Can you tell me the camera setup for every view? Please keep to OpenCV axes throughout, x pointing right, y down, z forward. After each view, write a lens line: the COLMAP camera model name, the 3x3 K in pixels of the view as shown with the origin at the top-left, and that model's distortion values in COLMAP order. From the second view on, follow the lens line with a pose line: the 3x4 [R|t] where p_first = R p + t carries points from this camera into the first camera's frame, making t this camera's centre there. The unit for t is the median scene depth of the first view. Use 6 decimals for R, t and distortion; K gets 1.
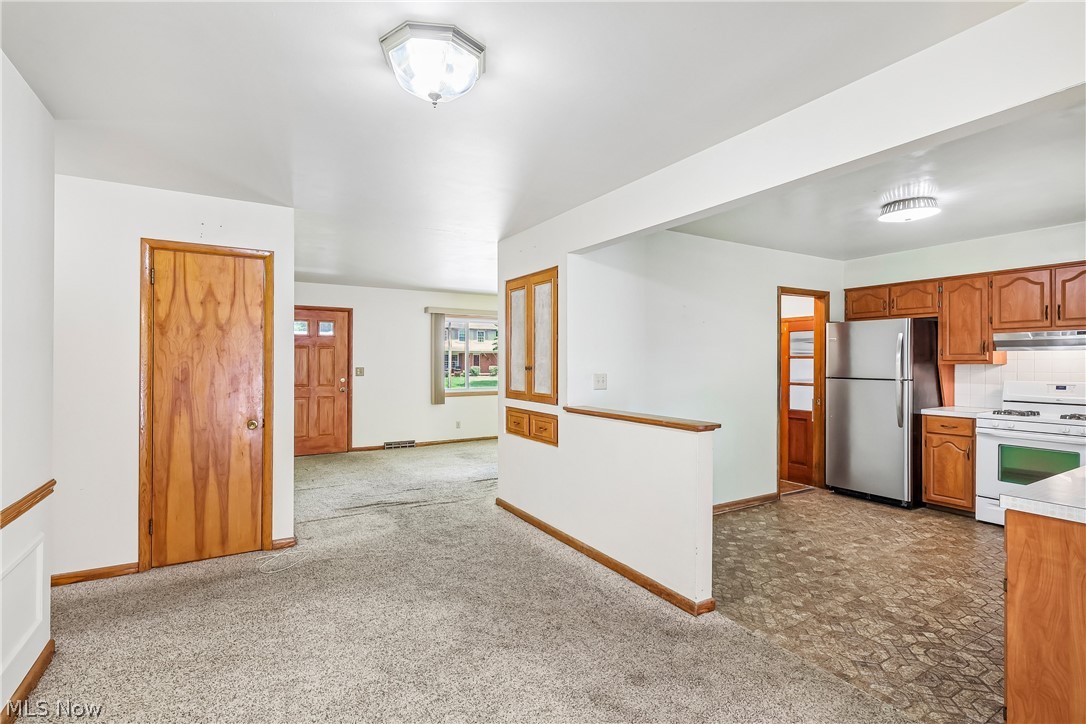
lens RADIAL K [[508.0, 0, 542.6], [0, 508.0, 361.8], [0, 0, 1]] dist [0.000831, 0.001670]
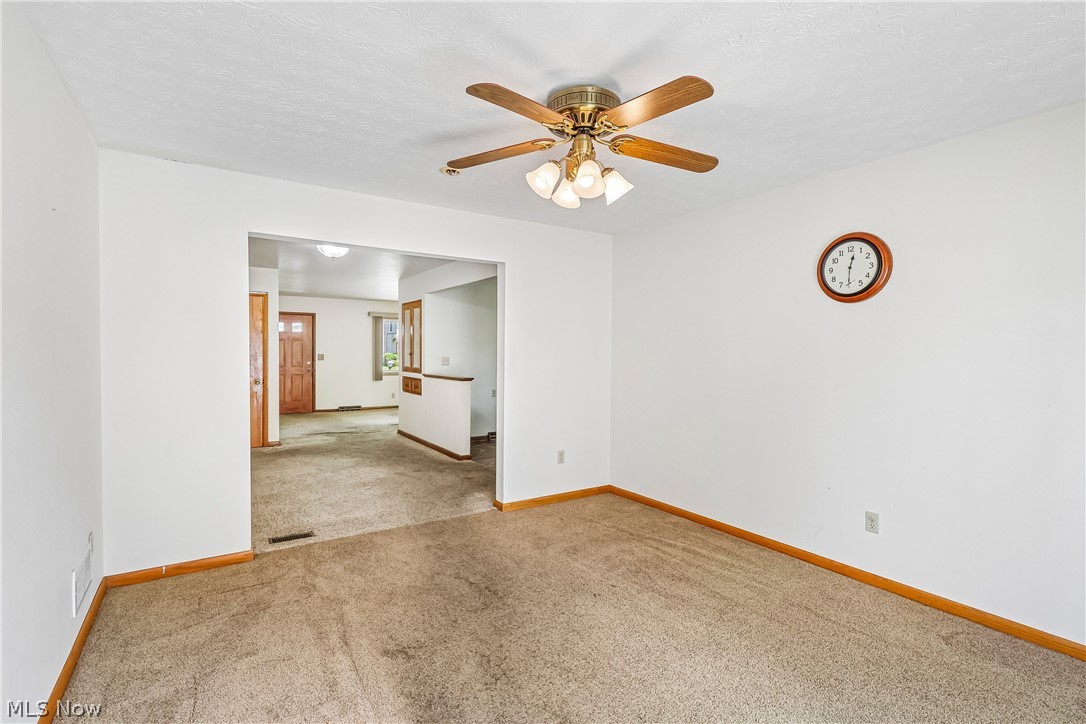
lens RADIAL K [[508.0, 0, 539.6], [0, 508.0, 362.9], [0, 0, 1]] dist [0.000831, 0.001670]
pose [[0.999200, 0.004032, 0.039798, 0.368073], [-0.004865, 0.999771, 0.020850, 0.004570], [-0.039705, -0.021027, 0.998990, -0.843762]]
